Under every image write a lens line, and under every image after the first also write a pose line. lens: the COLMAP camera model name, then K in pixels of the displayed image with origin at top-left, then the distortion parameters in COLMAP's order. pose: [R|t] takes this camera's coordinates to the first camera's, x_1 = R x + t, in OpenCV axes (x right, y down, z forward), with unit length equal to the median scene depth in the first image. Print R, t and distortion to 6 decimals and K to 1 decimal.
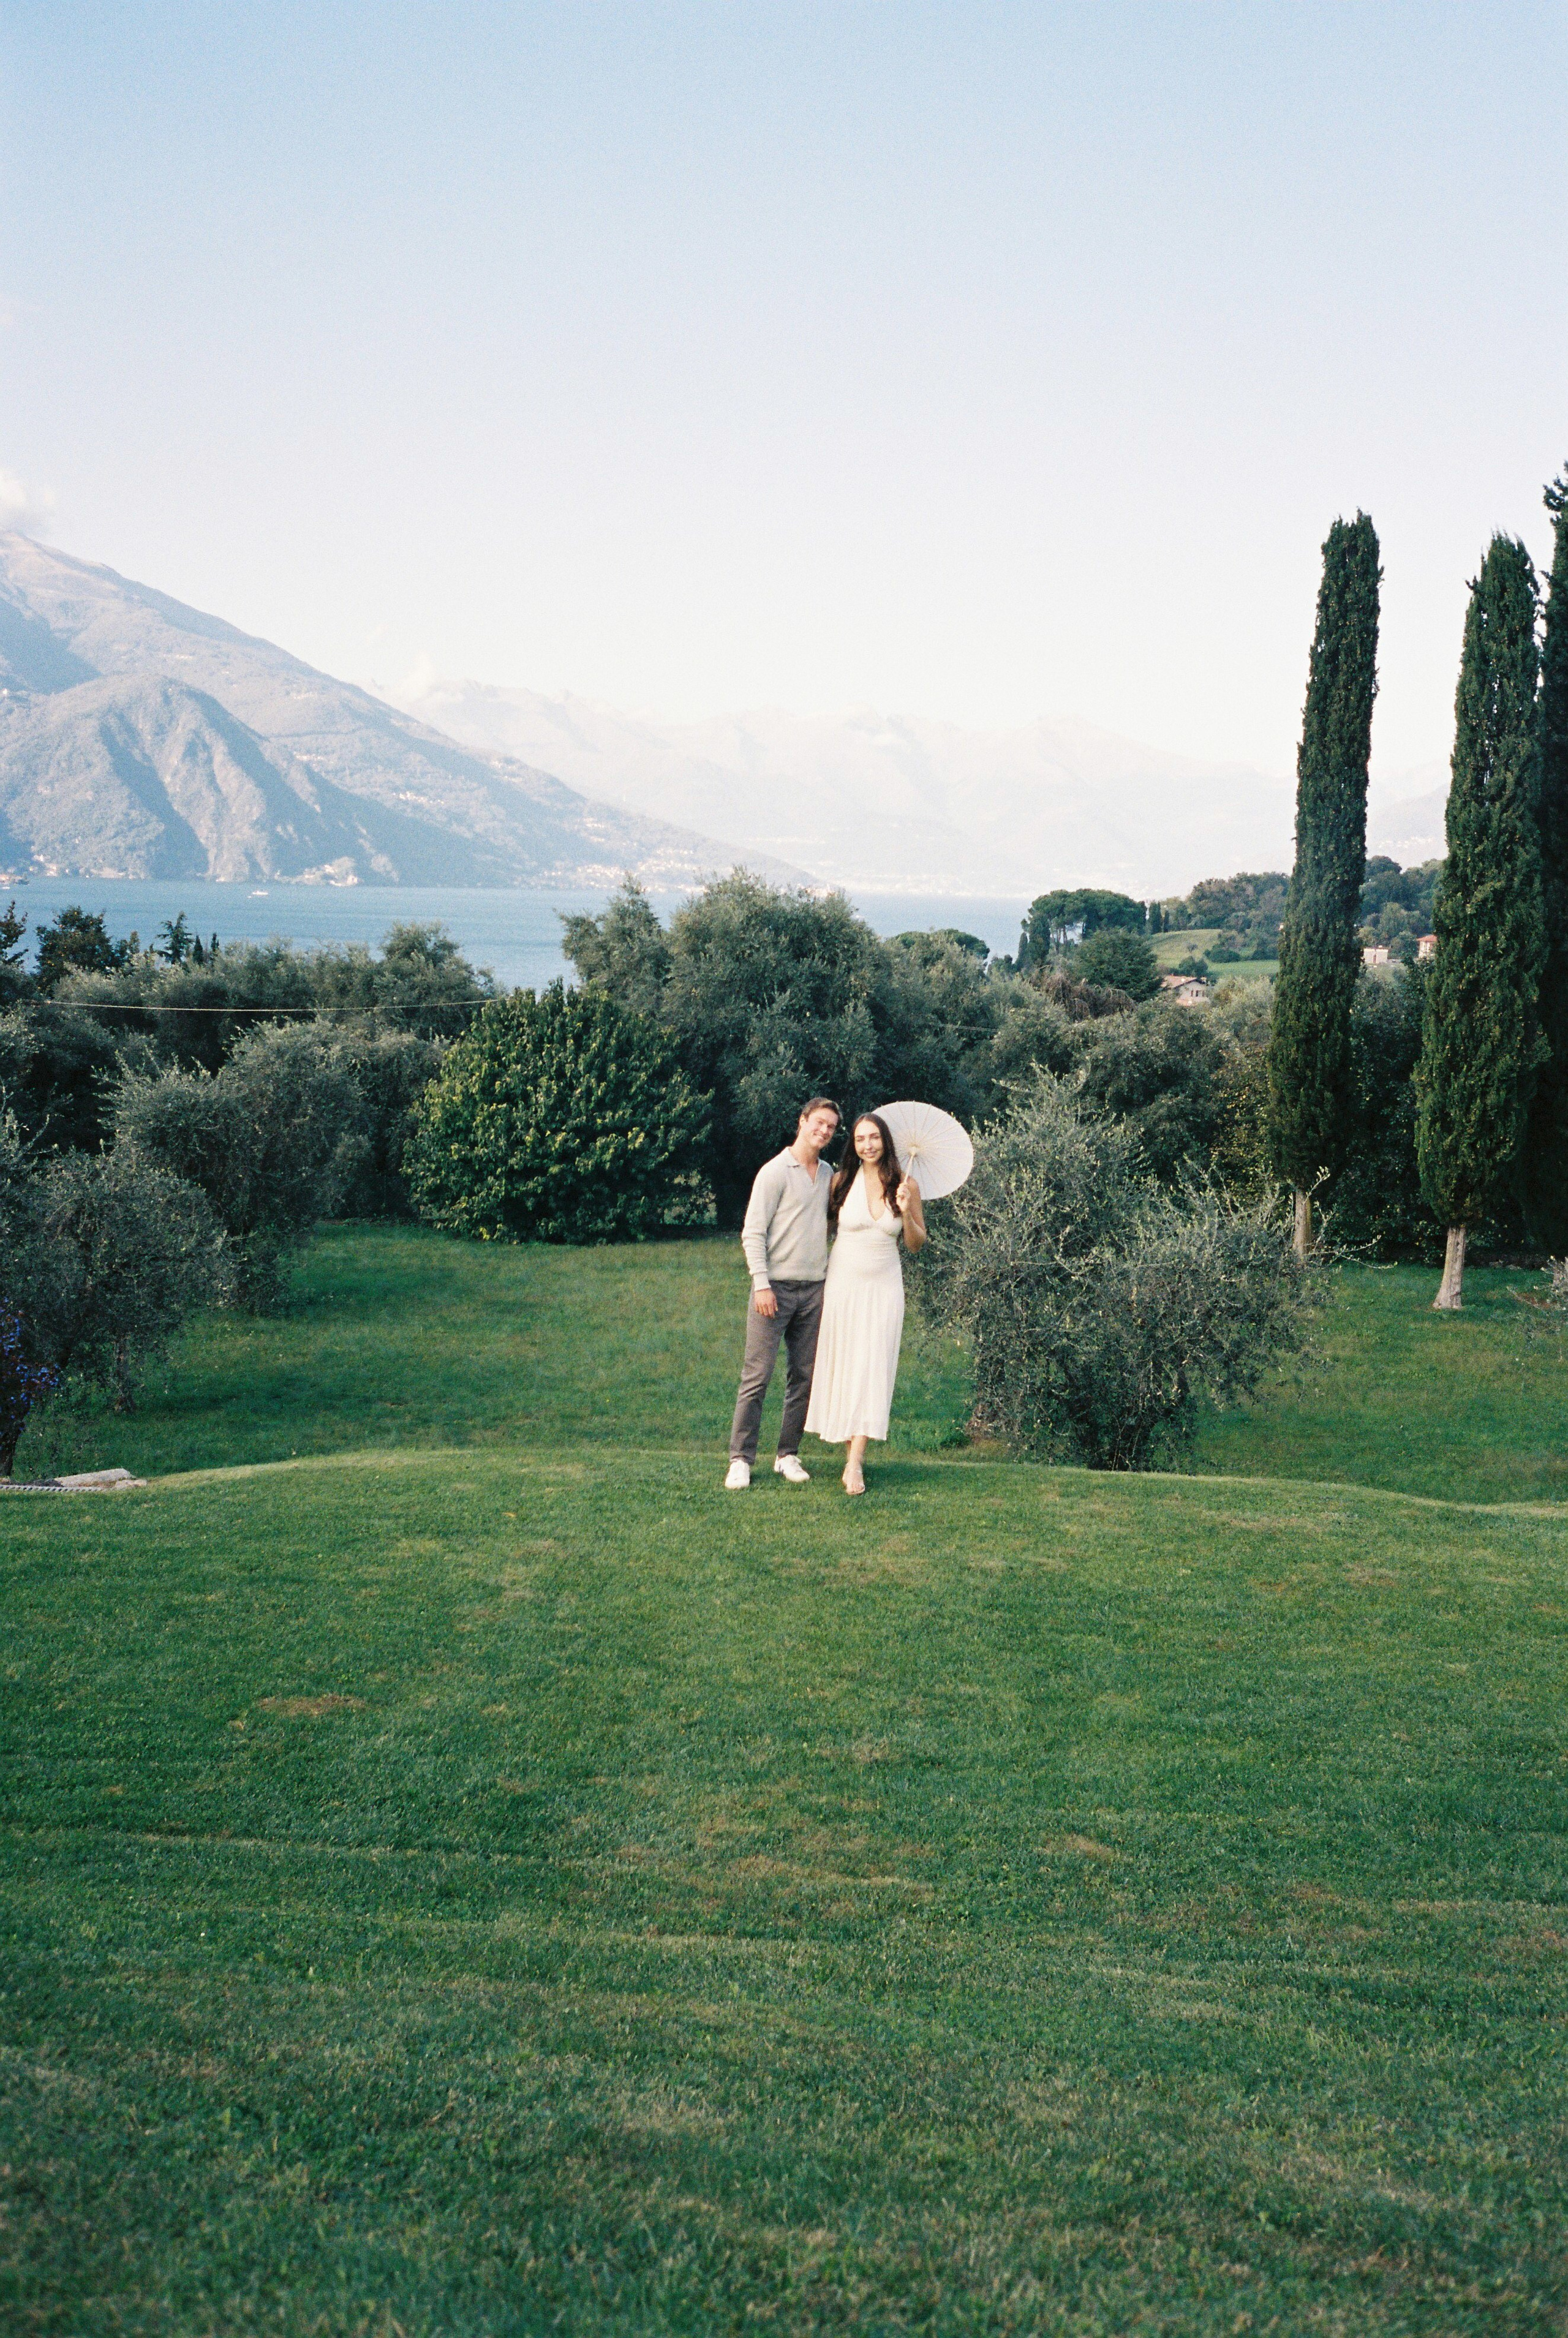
lens RADIAL K [[2334.1, 0, 758.4], [0, 2334.1, 1067.6], [0, 0, 1]] dist [0.063457, 0.000000]
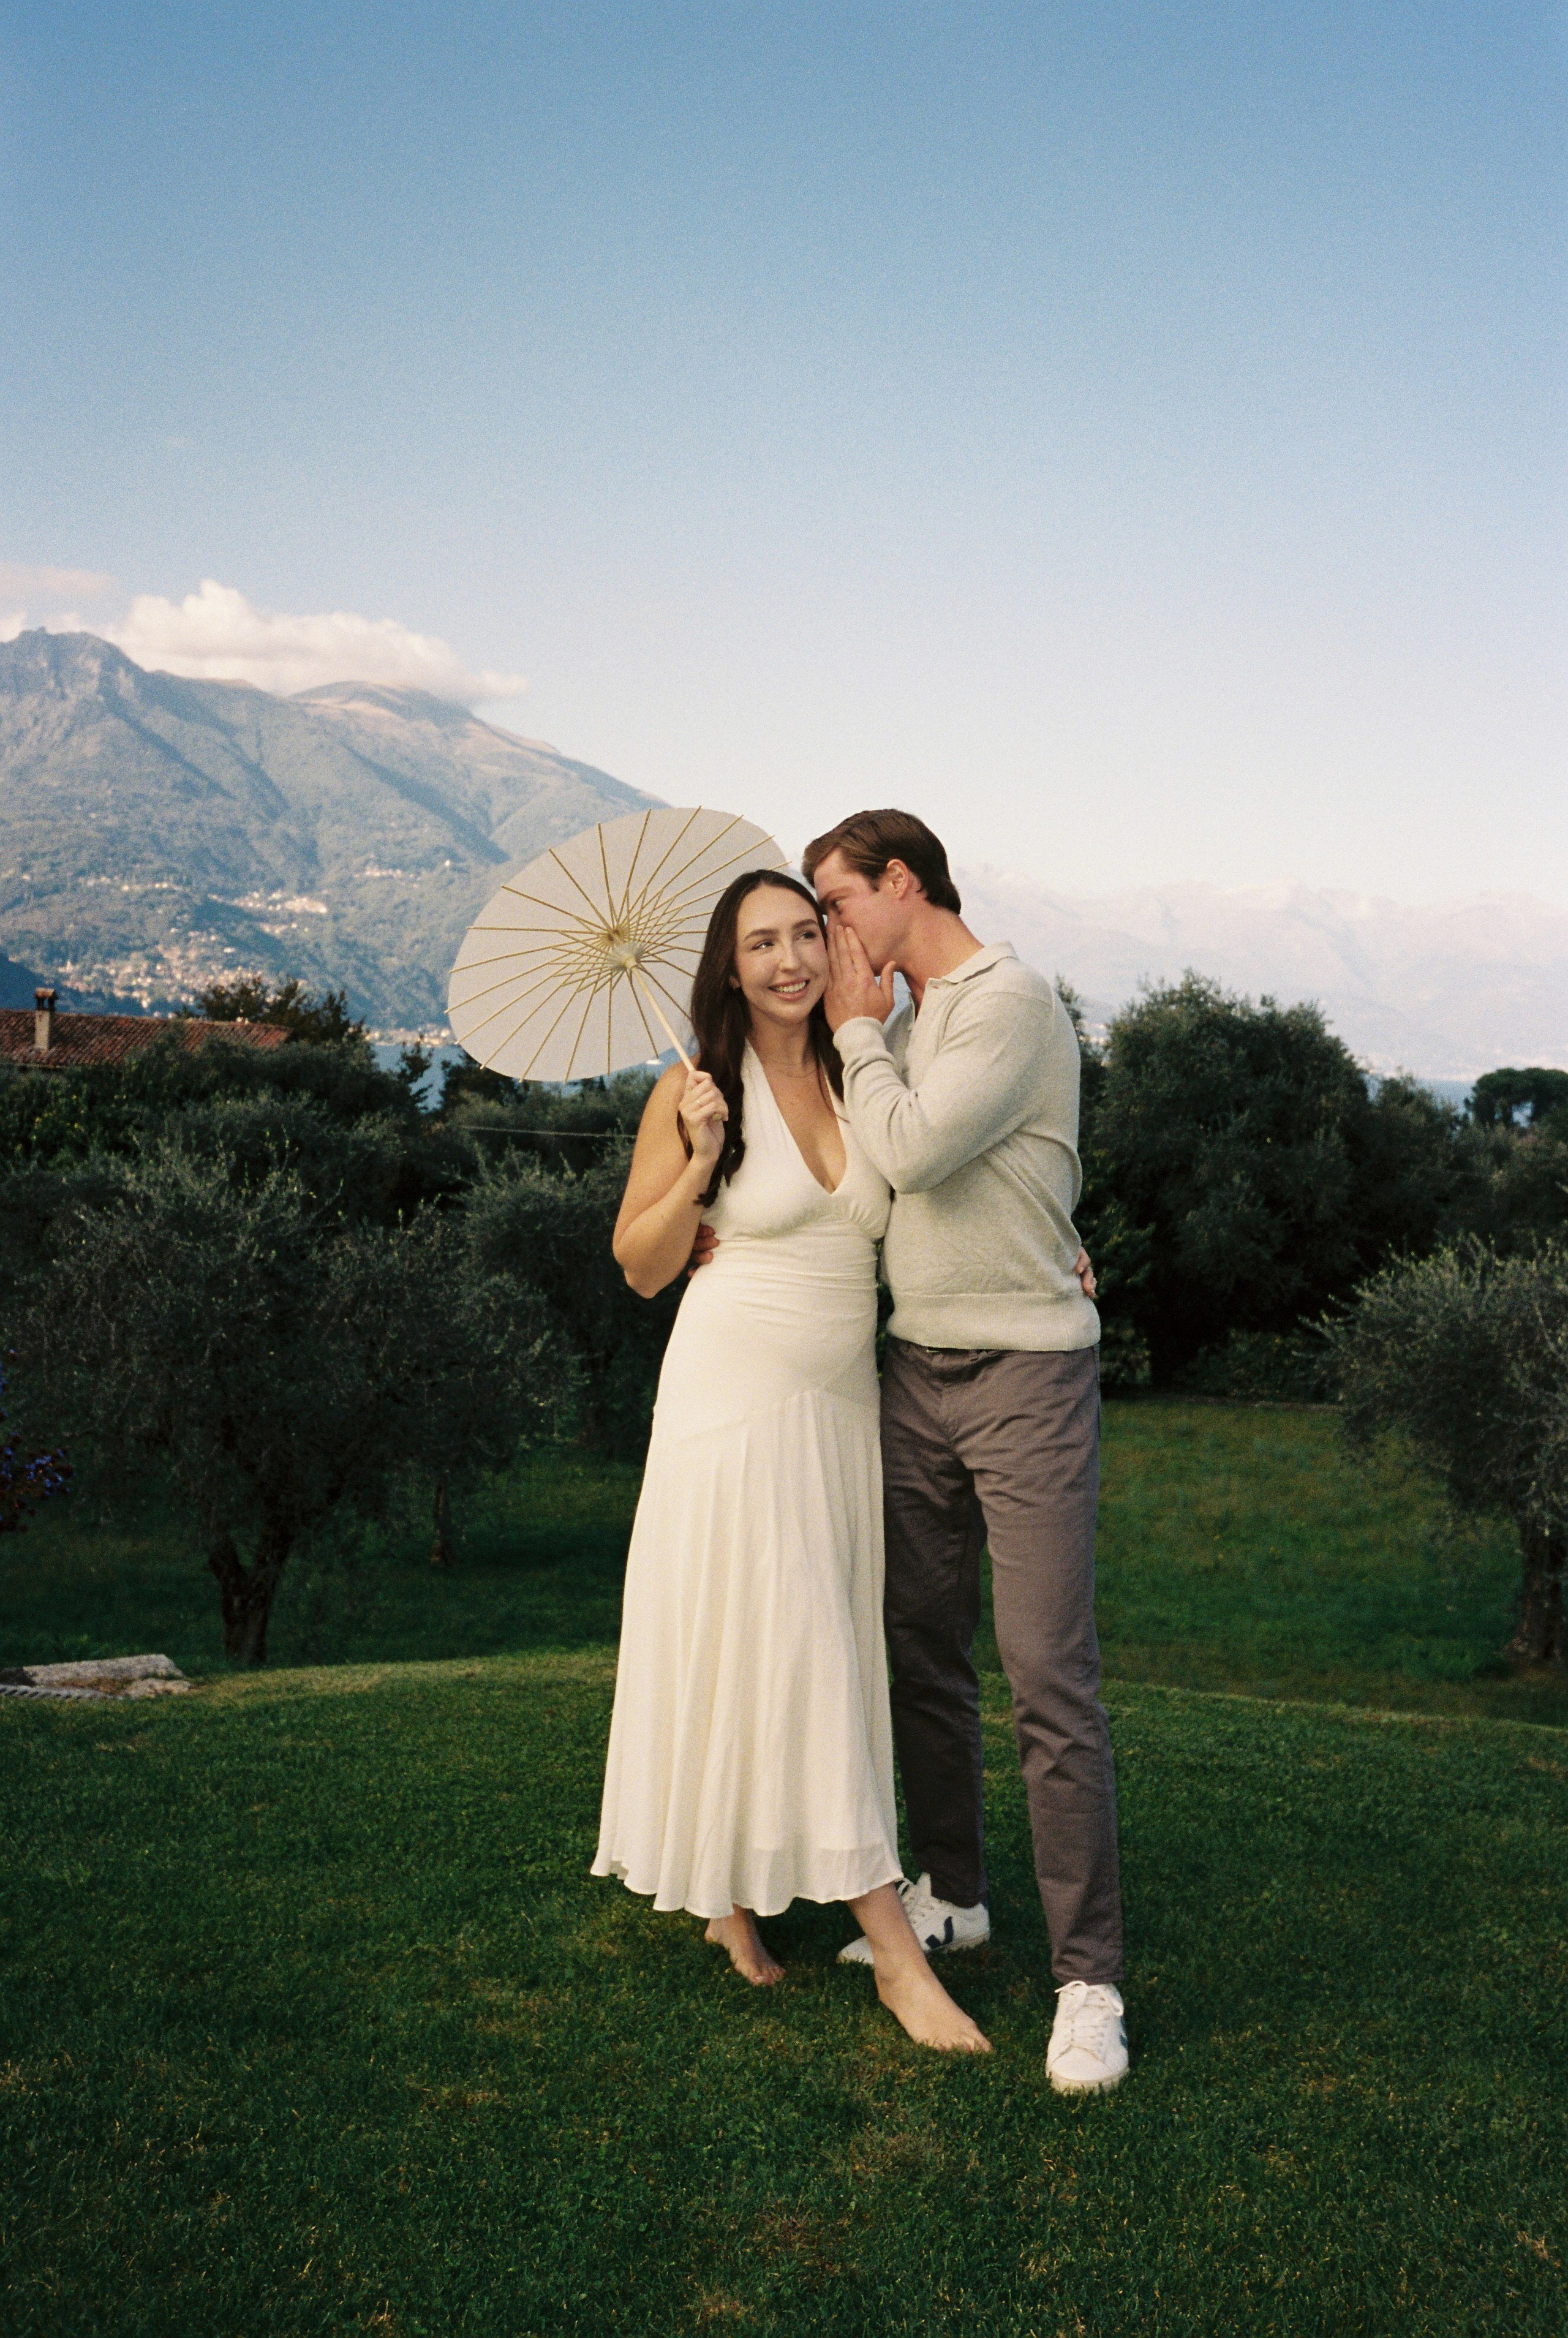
lens RADIAL K [[2334.1, 0, 789.9], [0, 2334.1, 1132.9], [0, 0, 1]] dist [0.063457, 0.000000]
pose [[0.986705, 0.026043, -0.160422, -0.014420], [-0.033634, 0.998430, -0.044788, 0.018832], [0.159003, 0.049589, 0.986032, 0.135133]]
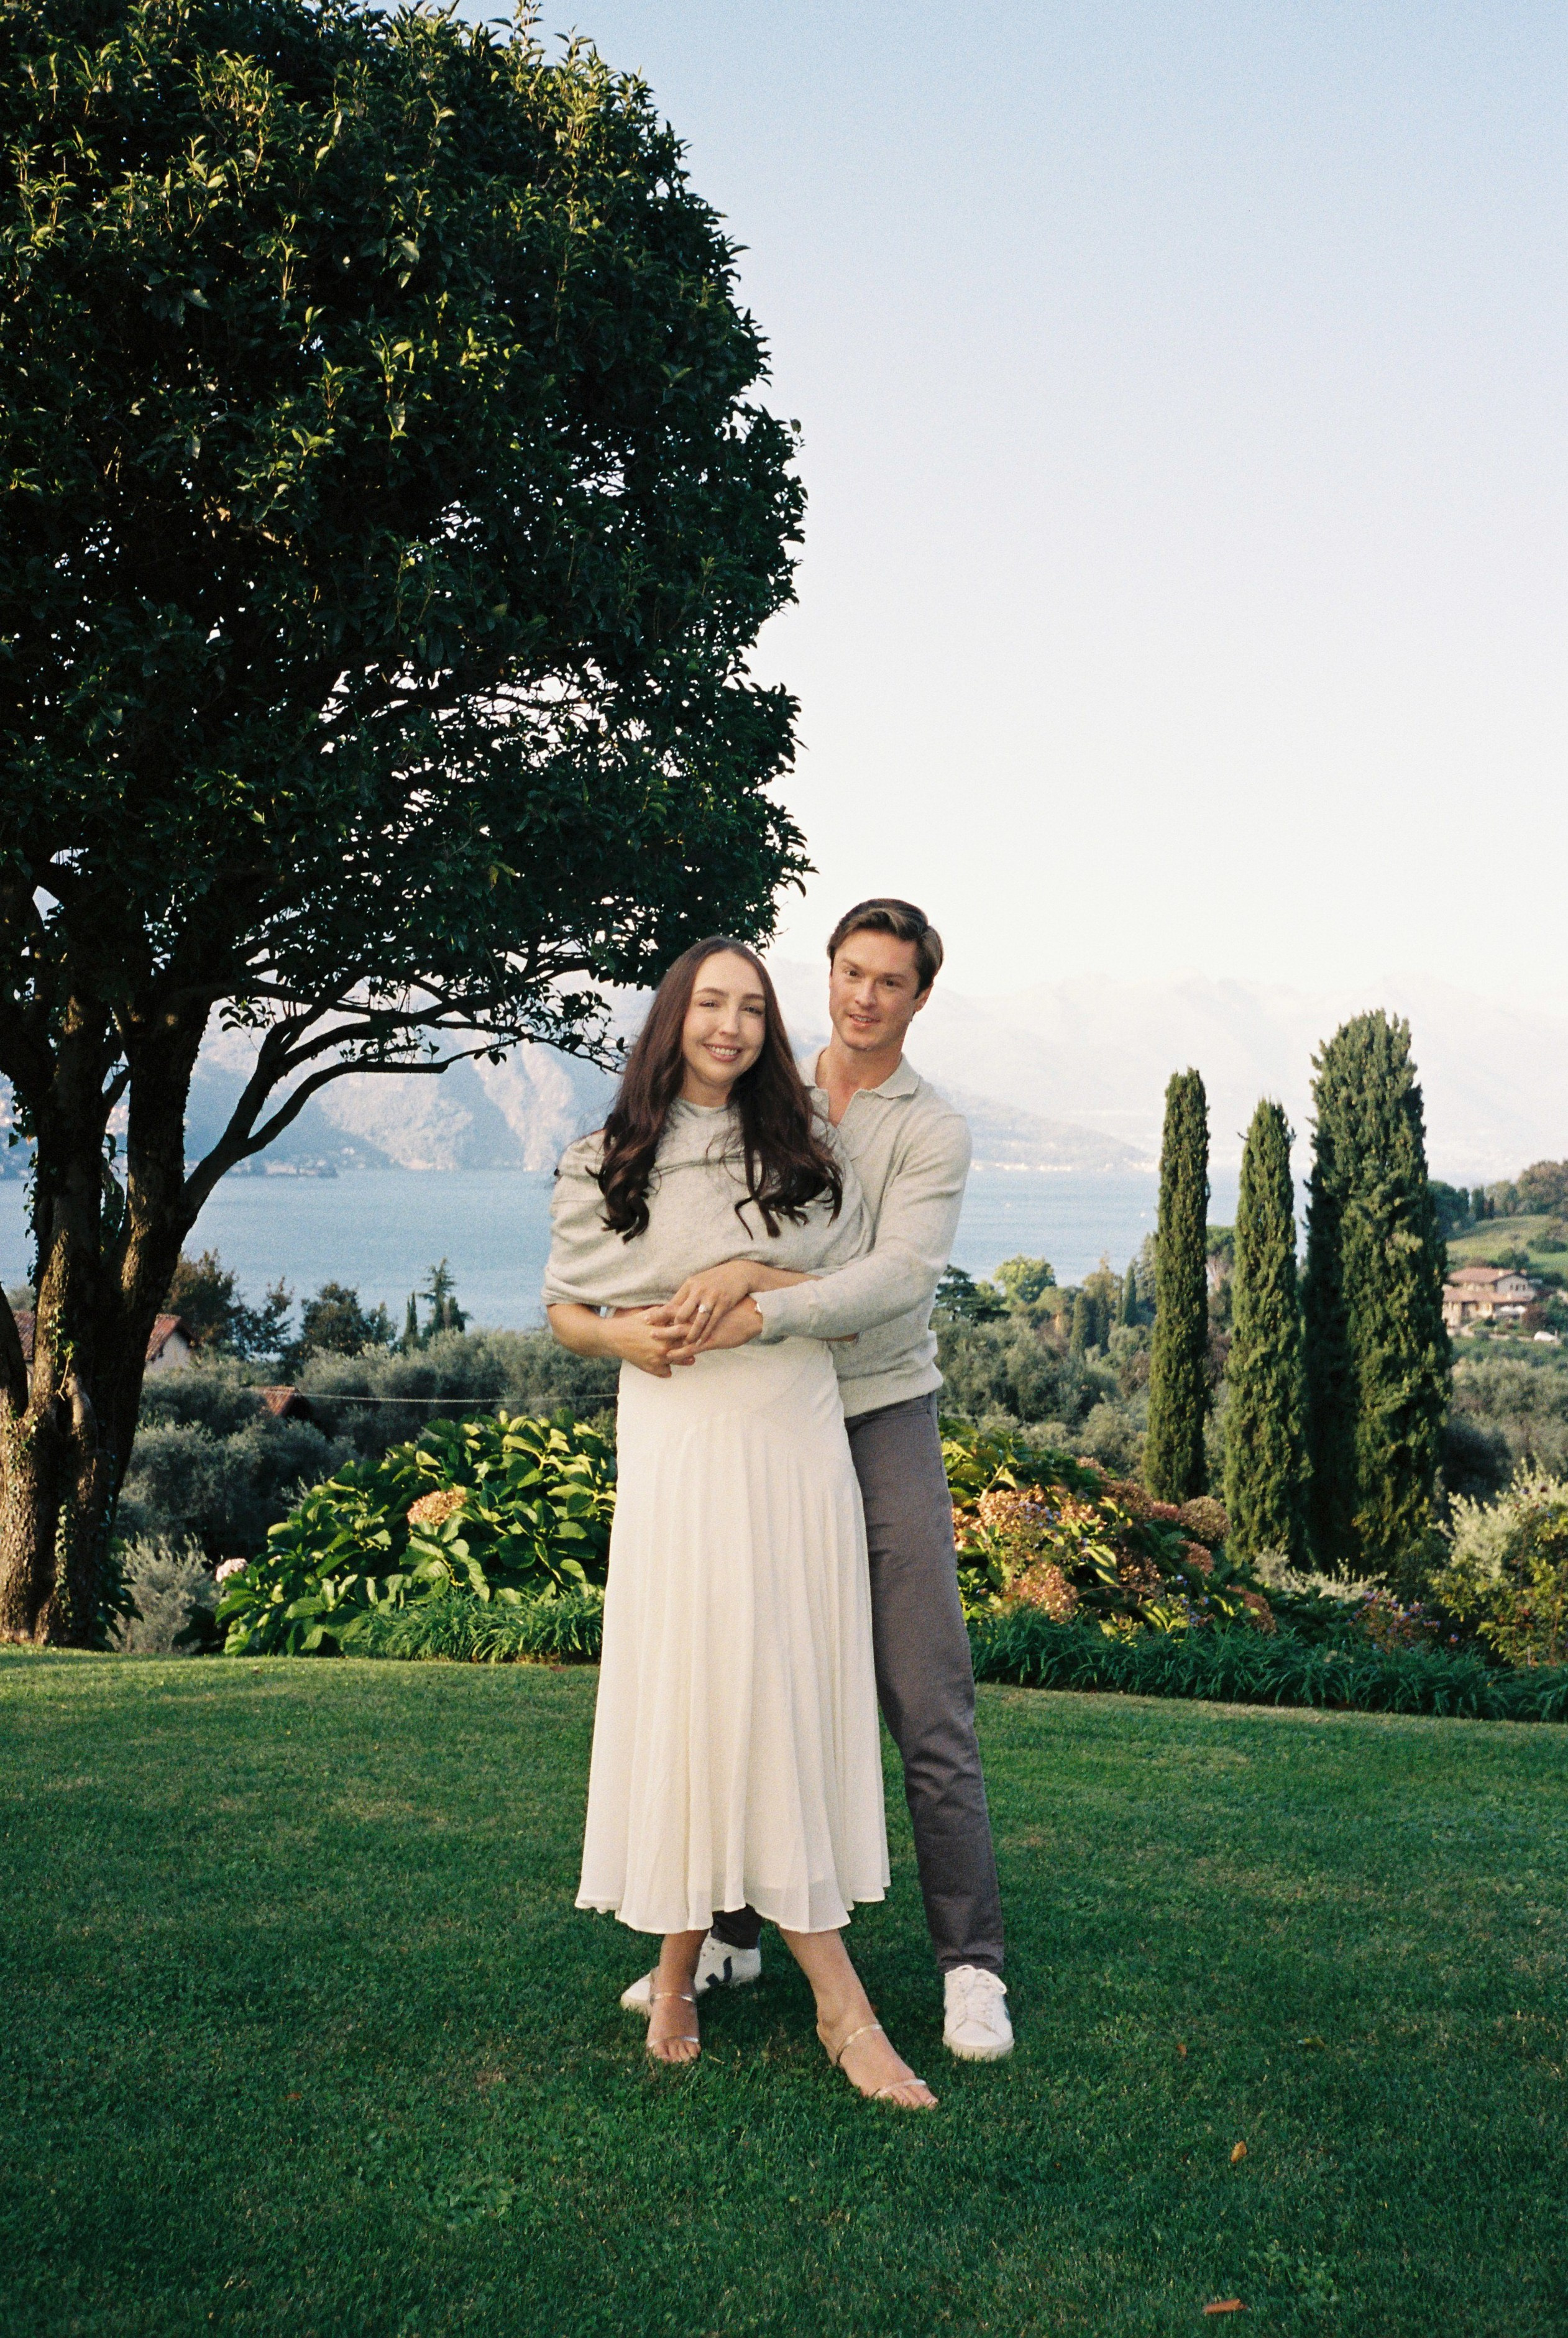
lens RADIAL K [[2473.1, 0, 801.2], [0, 2473.1, 1111.0], [0, 0, 1]] dist [0.090321, 0.000000]
pose [[0.992769, -0.019911, -0.118378, 0.187127], [0.008494, 0.995328, -0.096178, -0.067877], [0.119740, 0.094477, 0.988300, -0.429398]]
